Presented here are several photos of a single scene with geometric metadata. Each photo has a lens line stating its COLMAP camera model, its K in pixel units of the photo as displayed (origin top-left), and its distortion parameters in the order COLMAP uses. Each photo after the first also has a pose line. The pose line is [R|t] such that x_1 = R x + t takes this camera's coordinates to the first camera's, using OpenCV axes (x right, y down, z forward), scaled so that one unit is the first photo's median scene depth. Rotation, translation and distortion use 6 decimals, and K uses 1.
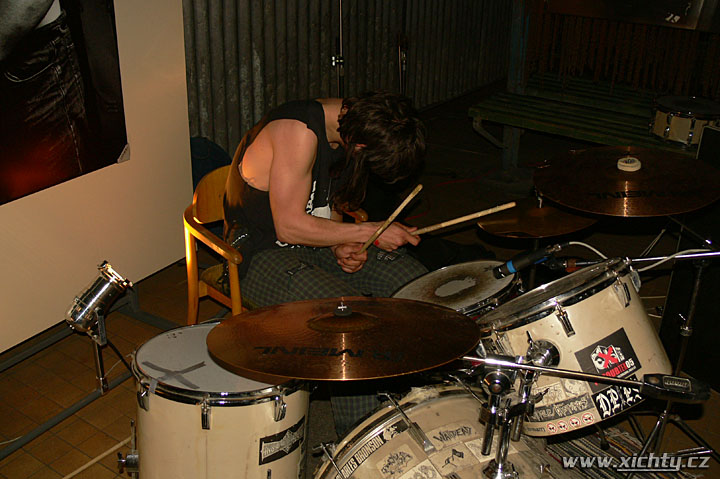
lens RADIAL K [[774.1, 0, 366.2], [0, 774.1, 233.6], [0, 0, 1]] dist [-0.123851, 0.000000]
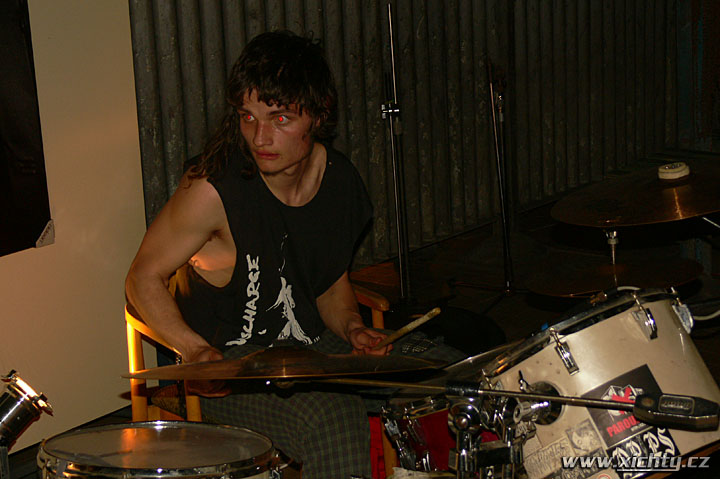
lens RADIAL K [[1572.7, 0, 357.4], [0, 1572.7, 242.2], [0, 0, 1]] dist [0.128823, 0.000000]
pose [[0.991034, -0.040216, -0.127411, 0.145488], [0.017627, 0.984644, -0.173685, 0.157065], [0.132439, 0.169882, 0.976525, -0.361726]]
